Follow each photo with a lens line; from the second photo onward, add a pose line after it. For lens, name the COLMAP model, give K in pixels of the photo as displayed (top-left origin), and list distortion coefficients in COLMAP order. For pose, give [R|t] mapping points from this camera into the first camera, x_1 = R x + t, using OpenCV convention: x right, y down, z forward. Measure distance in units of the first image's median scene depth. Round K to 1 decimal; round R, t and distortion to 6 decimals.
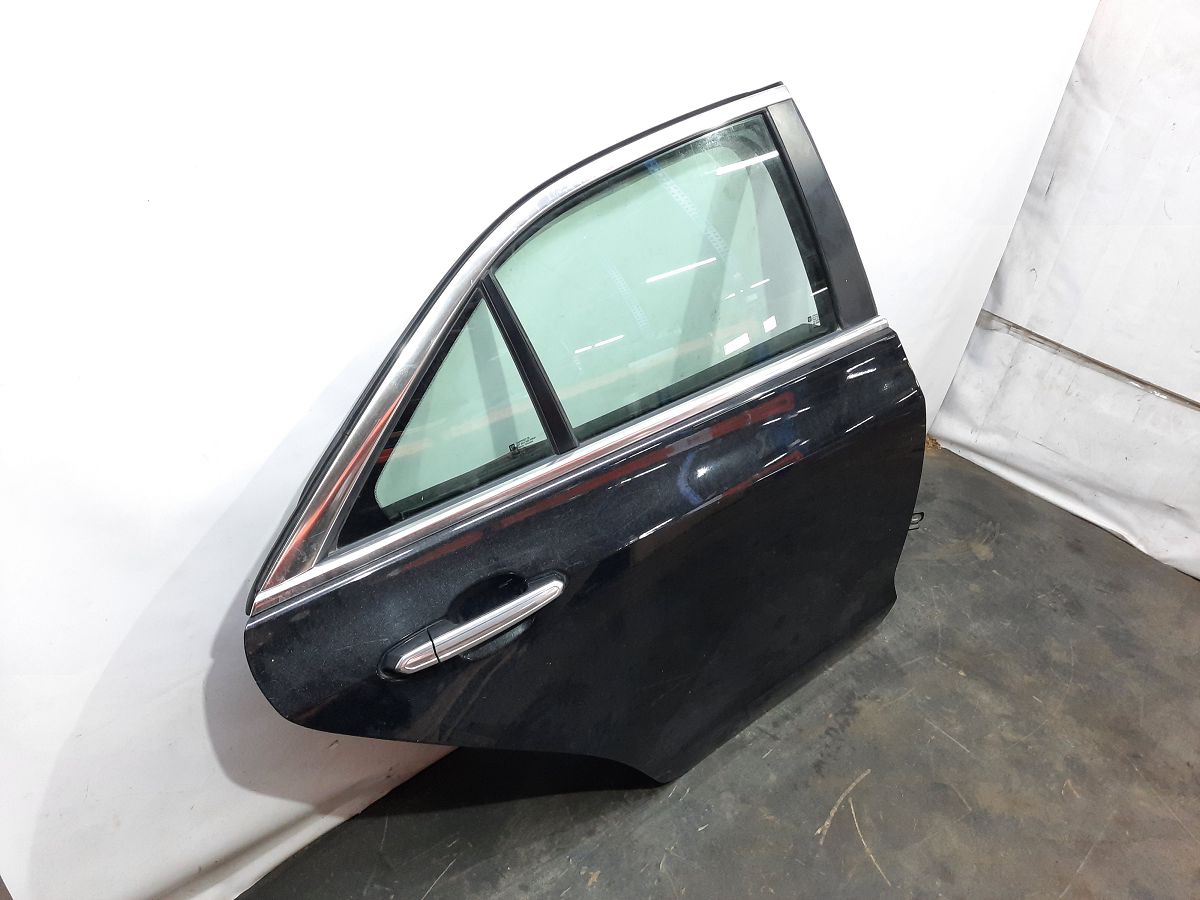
lens RADIAL K [[880.2, 0, 607.6], [0, 880.2, 447.6], [0, 0, 1]] dist [0.028722, -0.021739]
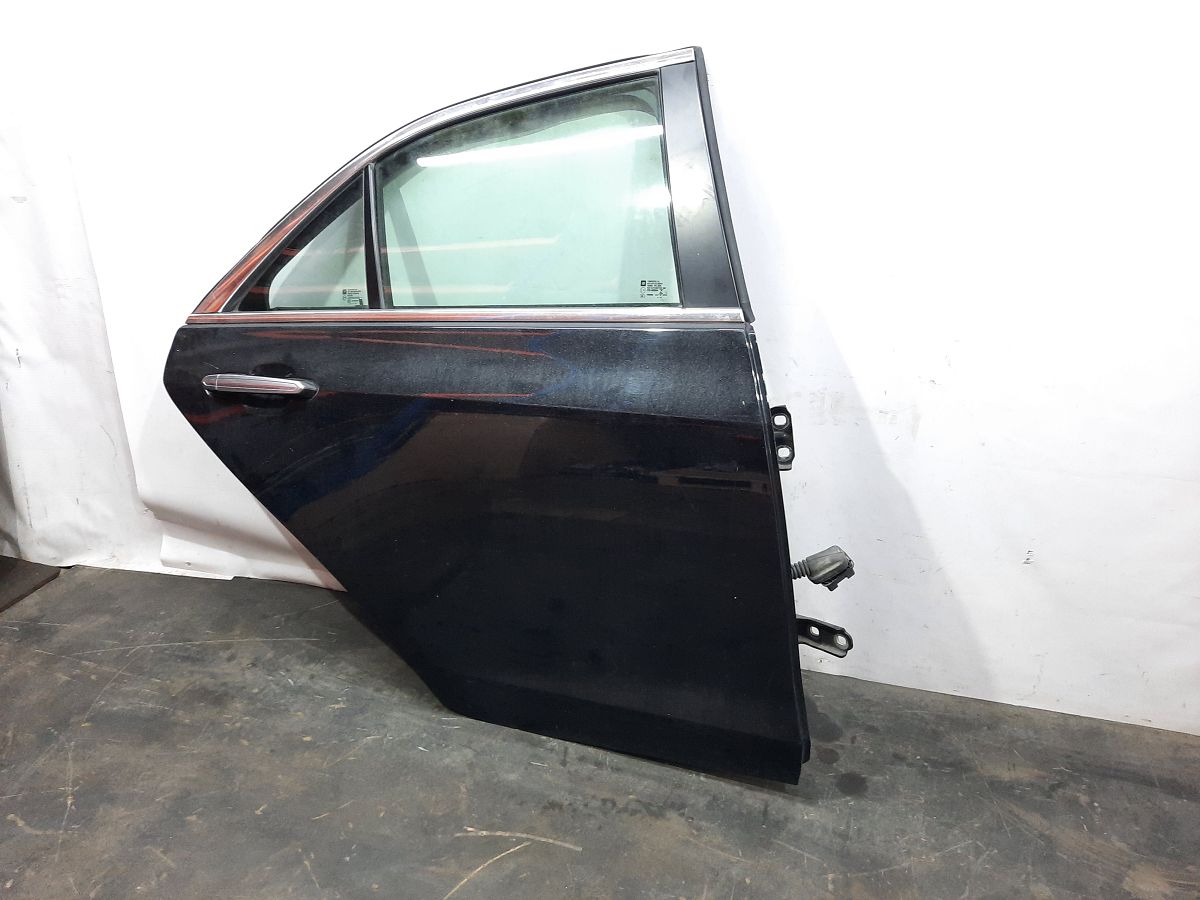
lens RADIAL K [[880.2, 0, 602.2], [0, 880.2, 447.5], [0, 0, 1]] dist [0.028722, -0.021739]
pose [[0.488327, 0.259497, -0.833185, 0.905028], [-0.437517, 0.898902, 0.023538, 0.007503], [0.755060, 0.353038, 0.552492, 0.450709]]
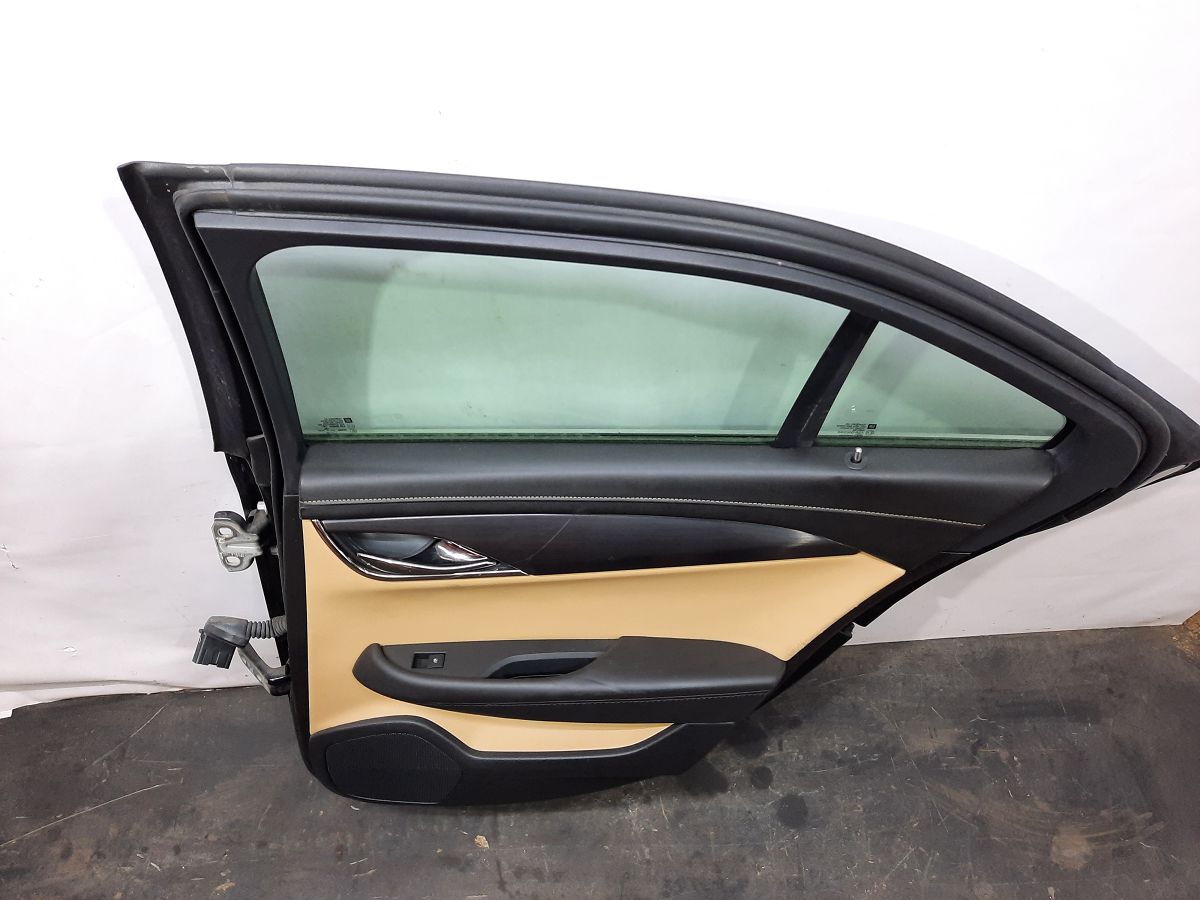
lens RADIAL K [[880.2, 0, 604.1], [0, 880.2, 455.0], [0, 0, 1]] dist [0.028722, -0.021739]
pose [[0.731768, 0.437100, -0.522934, 0.539637], [-0.240129, 0.883415, 0.402388, -0.398407], [0.637852, -0.168883, 0.751415, 0.535004]]
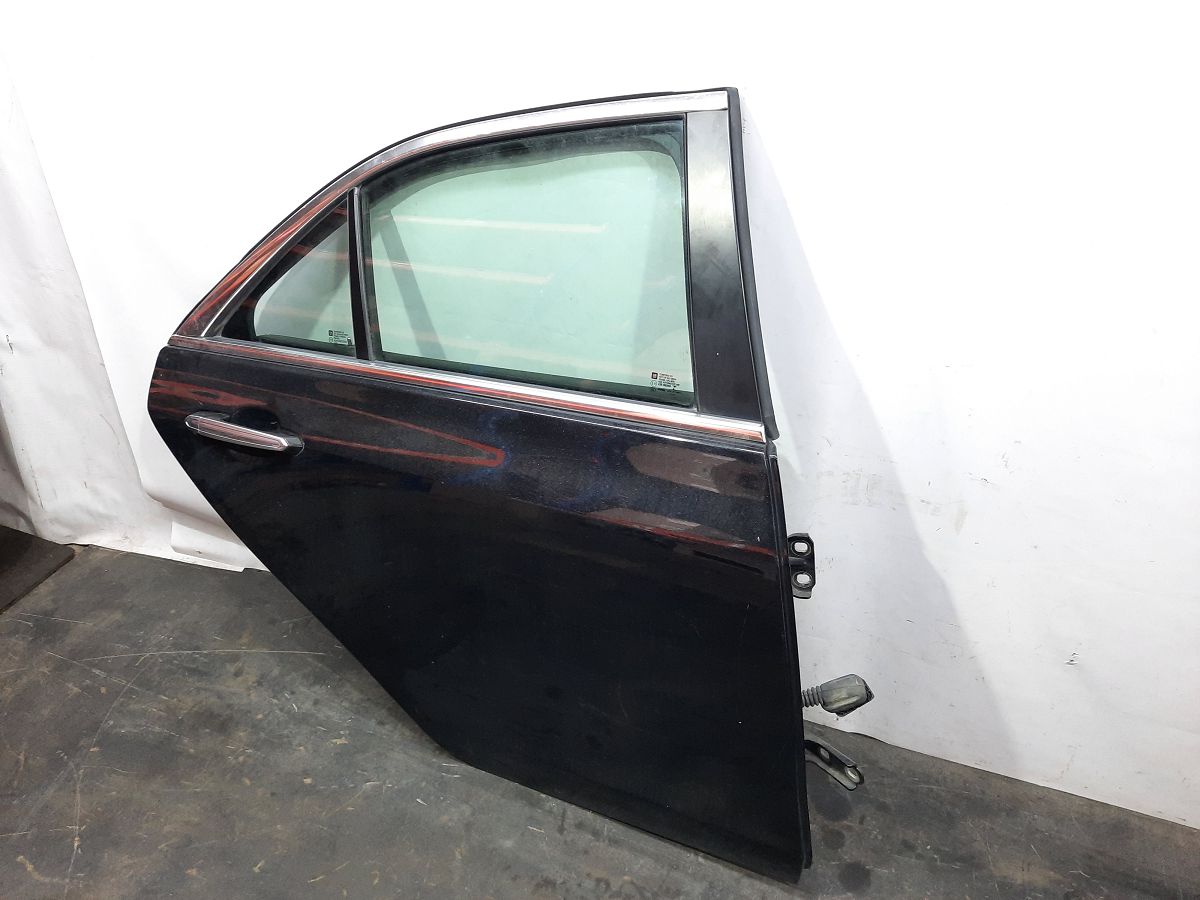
lens RADIAL K [[880.2, 0, 602.1], [0, 880.2, 450.4], [0, 0, 1]] dist [0.028722, -0.021739]
pose [[0.429961, 0.426668, -0.795668, 0.776382], [-0.459425, 0.862051, 0.214002, -0.208026], [0.777215, 0.273538, 0.566670, 0.457934]]
